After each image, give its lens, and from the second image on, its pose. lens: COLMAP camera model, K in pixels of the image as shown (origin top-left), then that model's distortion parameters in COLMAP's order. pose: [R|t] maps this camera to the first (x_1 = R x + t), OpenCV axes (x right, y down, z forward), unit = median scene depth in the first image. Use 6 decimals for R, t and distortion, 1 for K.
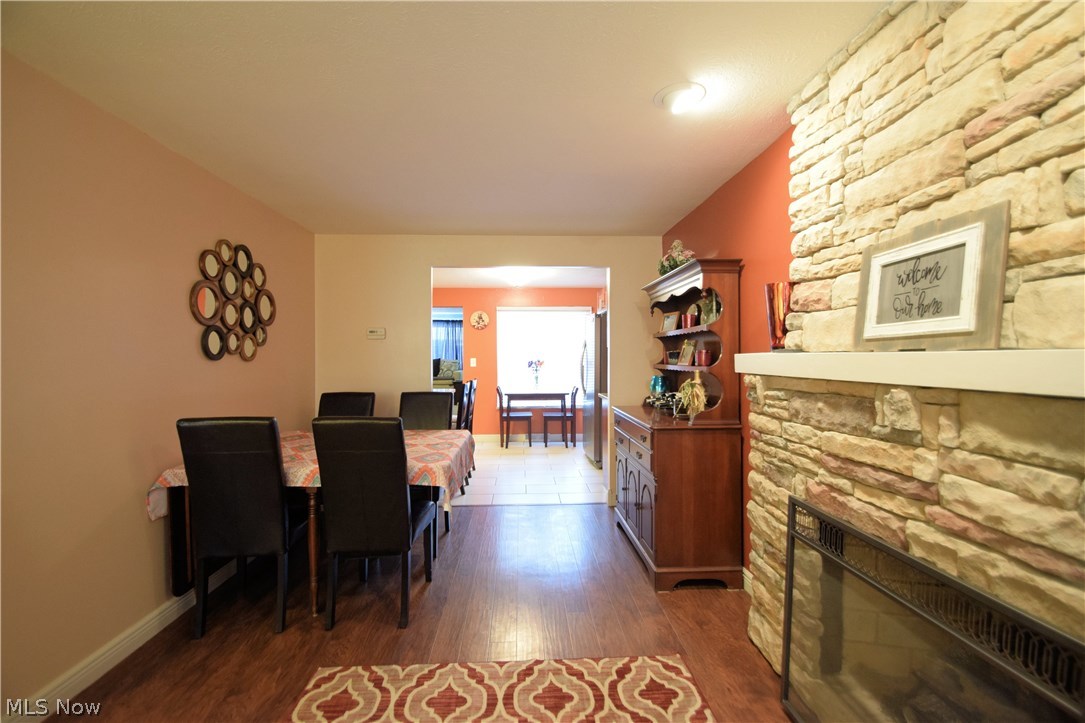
lens RADIAL K [[484.0, 0, 542.1], [0, 484.0, 360.4], [0, 0, 1]] dist [-0.002912, -0.001189]
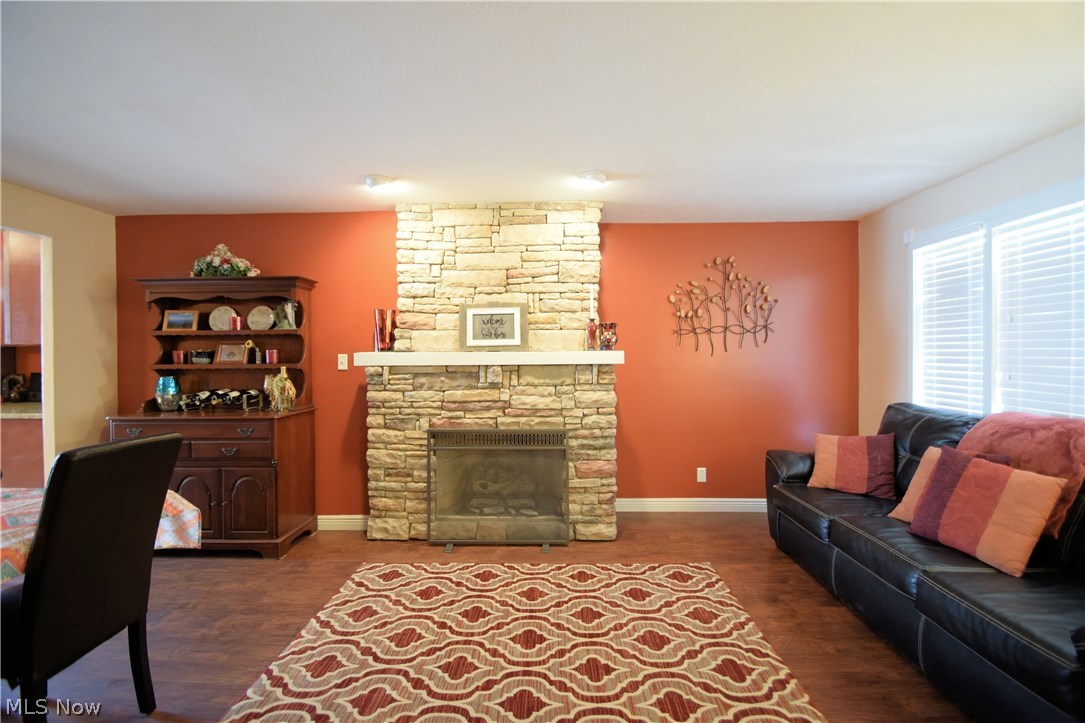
lens RADIAL K [[484.0, 0, 542.1], [0, 484.0, 358.2], [0, 0, 1]] dist [-0.002912, -0.001189]
pose [[0.076016, -0.011981, 0.997035, -1.525526], [0.015012, 0.999828, 0.010870, -0.007948], [-0.996994, 0.014141, 0.076183, 0.489265]]
